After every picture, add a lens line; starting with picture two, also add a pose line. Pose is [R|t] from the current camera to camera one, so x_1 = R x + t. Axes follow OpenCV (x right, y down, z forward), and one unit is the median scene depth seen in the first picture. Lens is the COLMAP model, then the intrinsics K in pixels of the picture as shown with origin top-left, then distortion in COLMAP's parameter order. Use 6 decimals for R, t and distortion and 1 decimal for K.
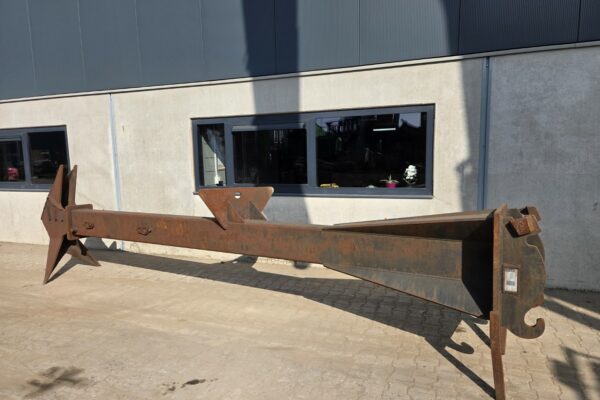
lens RADIAL K [[405.2, 0, 299.0], [0, 405.2, 200.0], [0, 0, 1]] dist [0.034965, -0.001921]
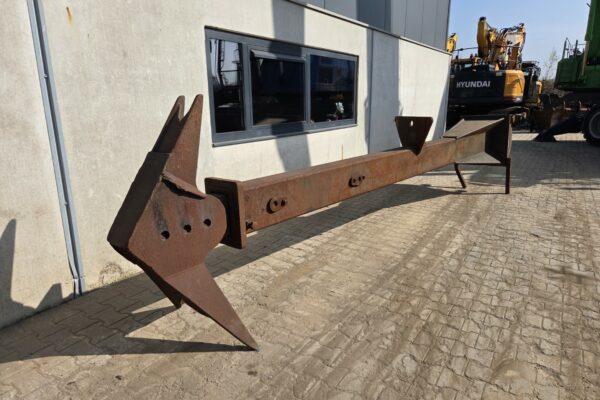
lens RADIAL K [[405.2, 0, 298.9], [0, 405.2, 199.9], [0, 0, 1]] dist [0.034965, -0.001921]
pose [[0.194250, -0.215899, 0.956898, -0.988691], [0.122667, 0.973168, 0.194669, -0.046769], [-0.973252, 0.079566, 0.215522, 0.808265]]
